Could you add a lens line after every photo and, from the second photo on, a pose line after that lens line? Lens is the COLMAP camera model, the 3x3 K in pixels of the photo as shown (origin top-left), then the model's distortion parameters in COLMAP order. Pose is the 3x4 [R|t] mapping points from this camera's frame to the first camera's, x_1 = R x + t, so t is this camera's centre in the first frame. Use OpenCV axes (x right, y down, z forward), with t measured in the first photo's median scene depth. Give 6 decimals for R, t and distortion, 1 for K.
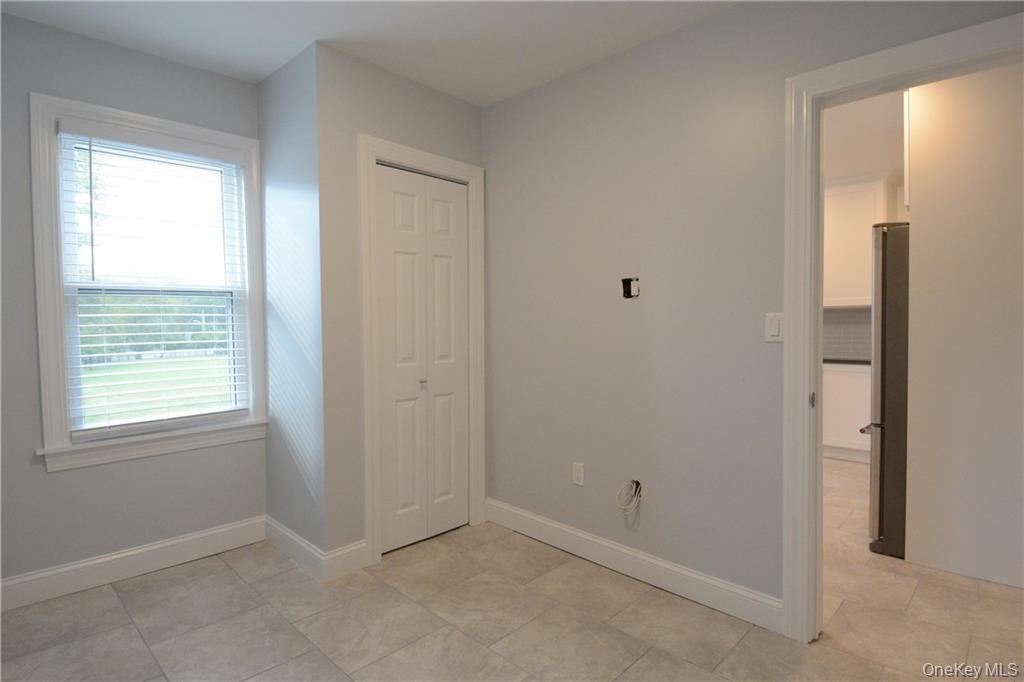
lens RADIAL K [[530.5, 0, 515.7], [0, 530.5, 337.9], [0, 0, 1]] dist [0.057316, -0.060126]
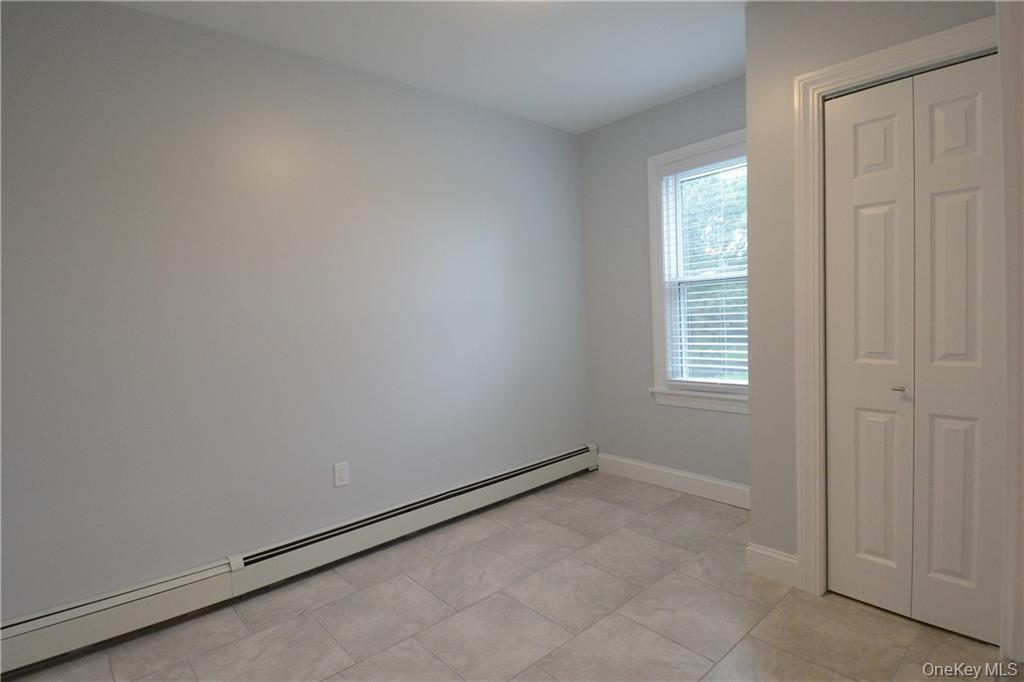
lens RADIAL K [[530.5, 0, 515.7], [0, 530.5, 337.9], [0, 0, 1]] dist [0.057316, -0.060126]
pose [[-0.082136, 0.061687, -0.994710, 0.660047], [0.015218, 0.998044, 0.060637, -0.038742], [0.996505, -0.010157, -0.082914, 0.692112]]
